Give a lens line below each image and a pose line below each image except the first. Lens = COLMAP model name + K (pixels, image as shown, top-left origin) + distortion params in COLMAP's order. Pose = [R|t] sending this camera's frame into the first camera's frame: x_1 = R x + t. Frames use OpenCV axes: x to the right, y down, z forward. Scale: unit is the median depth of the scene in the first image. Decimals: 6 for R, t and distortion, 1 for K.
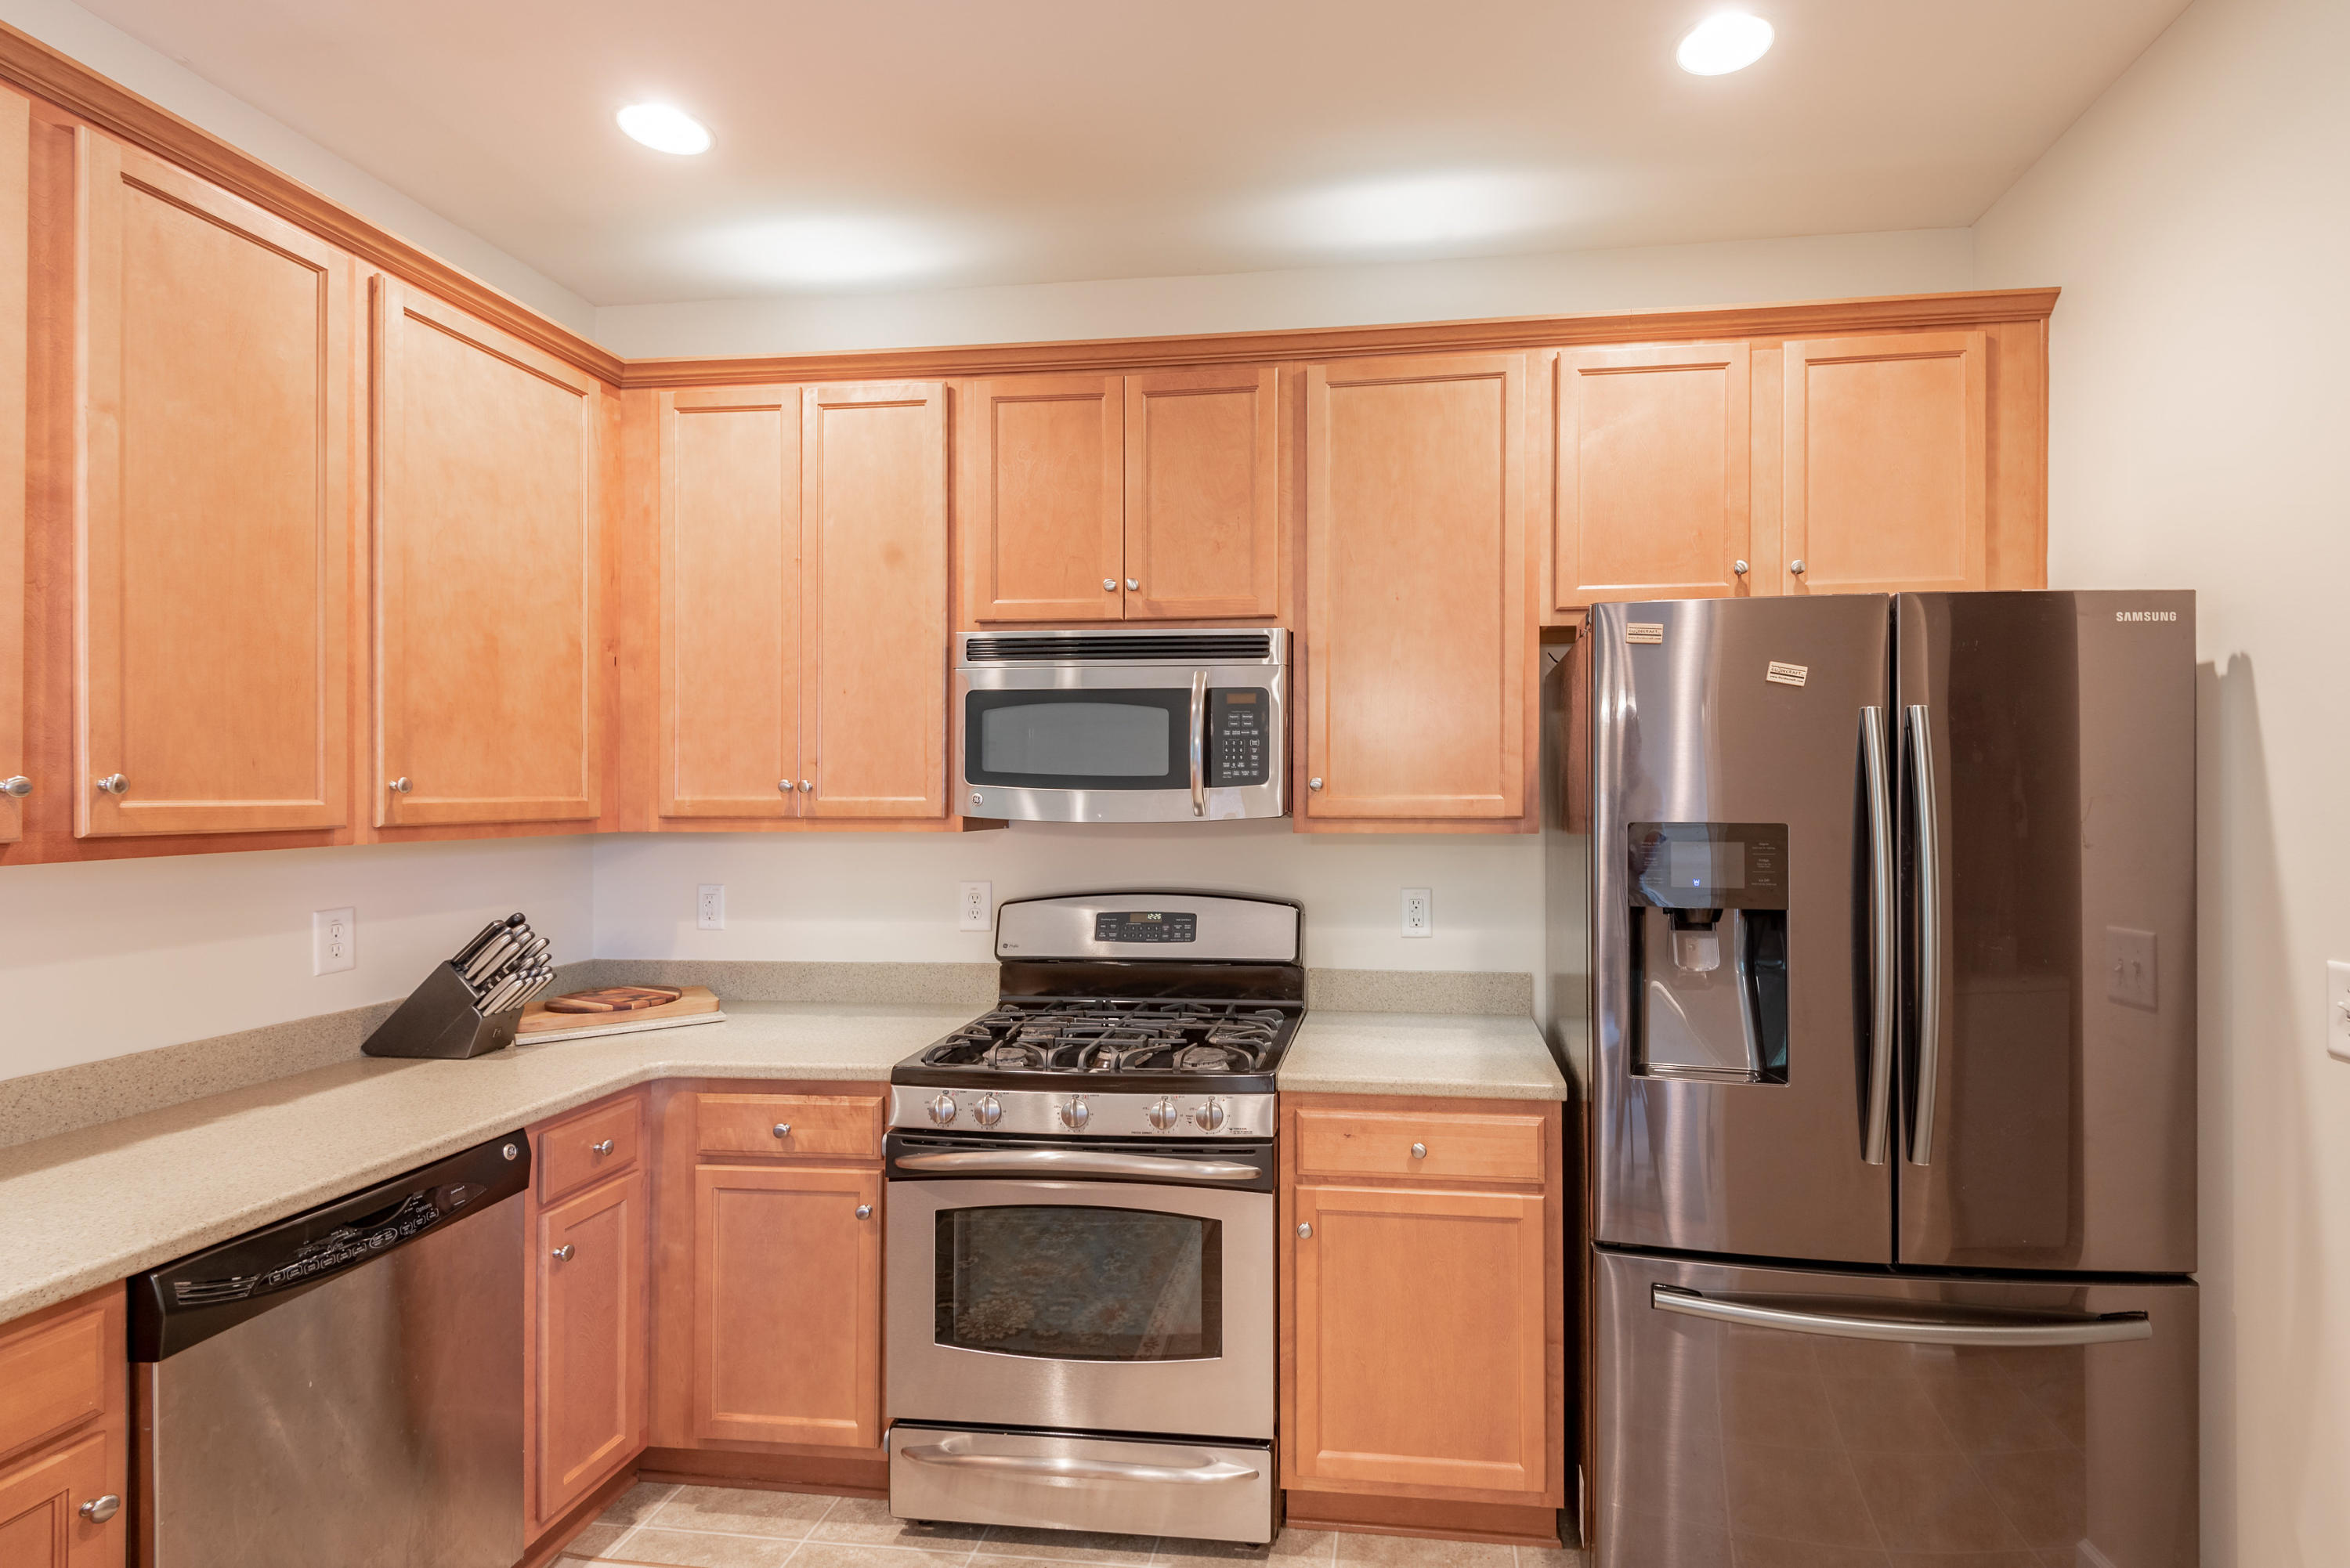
lens RADIAL K [[1121.8, 0, 1287.1], [0, 1121.8, 784.8], [0, 0, 1]] dist [0.033497, -0.018932]
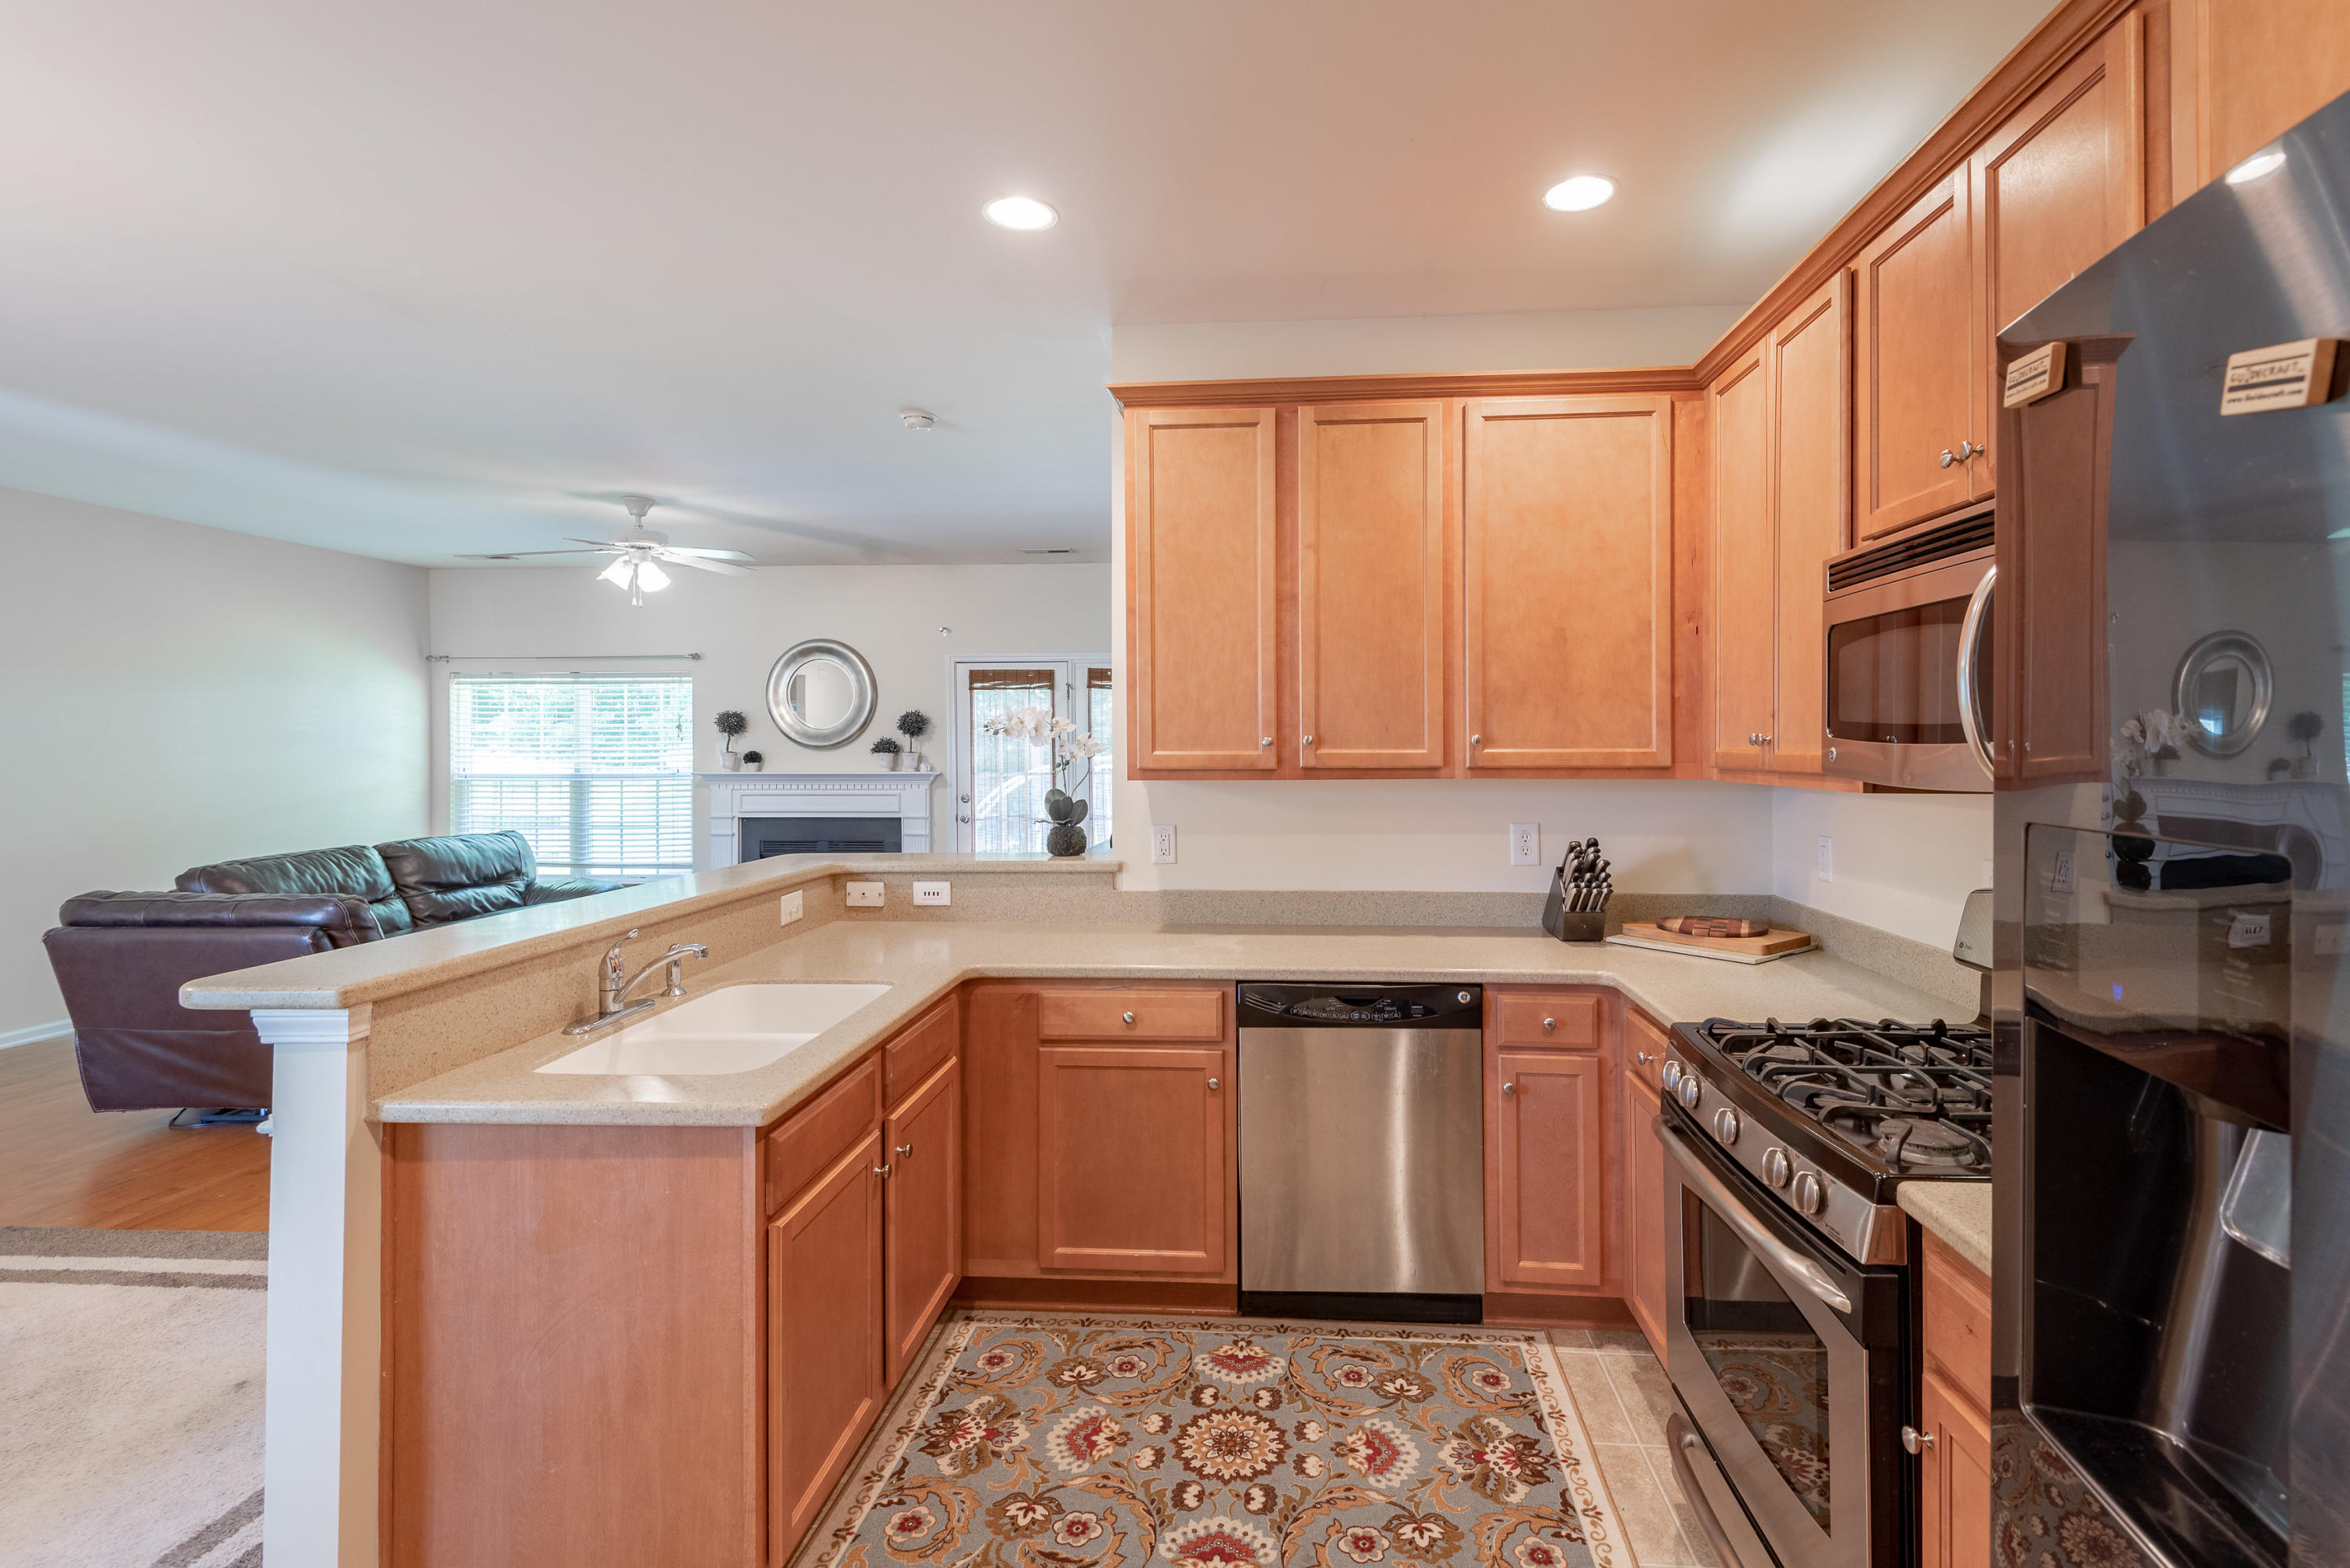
lens RADIAL K [[1109.3, 0, 1236.2], [0, 1109.3, 741.0], [0, 0, 1]] dist [0.045086, -0.029516]
pose [[0.036966, -0.000053, -0.999317, 0.563198], [0.006724, 0.999977, 0.000196, -0.000454], [0.999294, -0.006726, 0.036965, 0.532864]]
